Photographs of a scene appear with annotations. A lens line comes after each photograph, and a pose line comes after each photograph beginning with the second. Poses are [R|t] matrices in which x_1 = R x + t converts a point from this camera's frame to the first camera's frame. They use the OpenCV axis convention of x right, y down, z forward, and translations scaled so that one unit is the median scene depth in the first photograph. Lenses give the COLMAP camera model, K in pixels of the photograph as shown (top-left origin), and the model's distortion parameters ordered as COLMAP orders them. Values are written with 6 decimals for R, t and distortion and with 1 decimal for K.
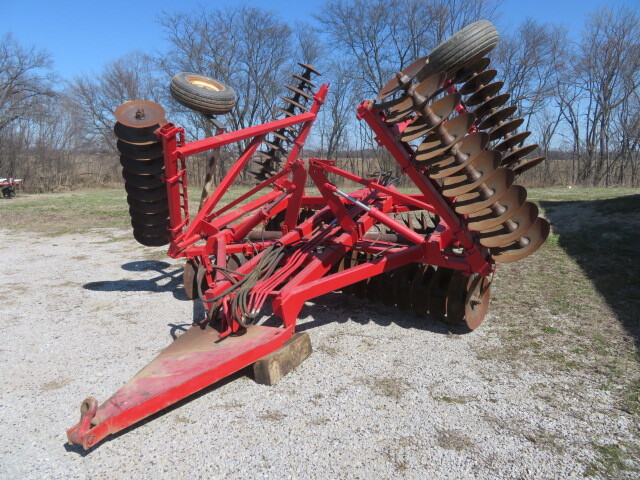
lens RADIAL K [[450.4, 0, 320.9], [0, 450.4, 236.2], [0, 0, 1]] dist [-0.011872, 0.000115]
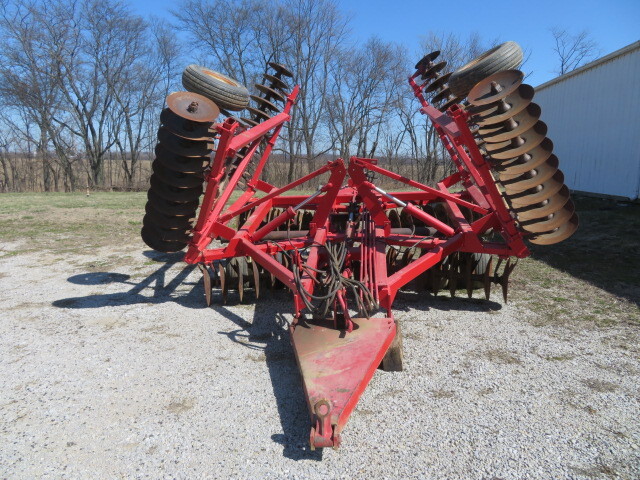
lens RADIAL K [[450.4, 0, 317.2], [0, 450.4, 236.9], [0, 0, 1]] dist [-0.011872, 0.000115]
pose [[0.947120, -0.042329, 0.318077, -0.365633], [0.044562, 0.999007, 0.000258, 0.005069], [-0.317771, 0.013930, 0.948065, 0.038314]]
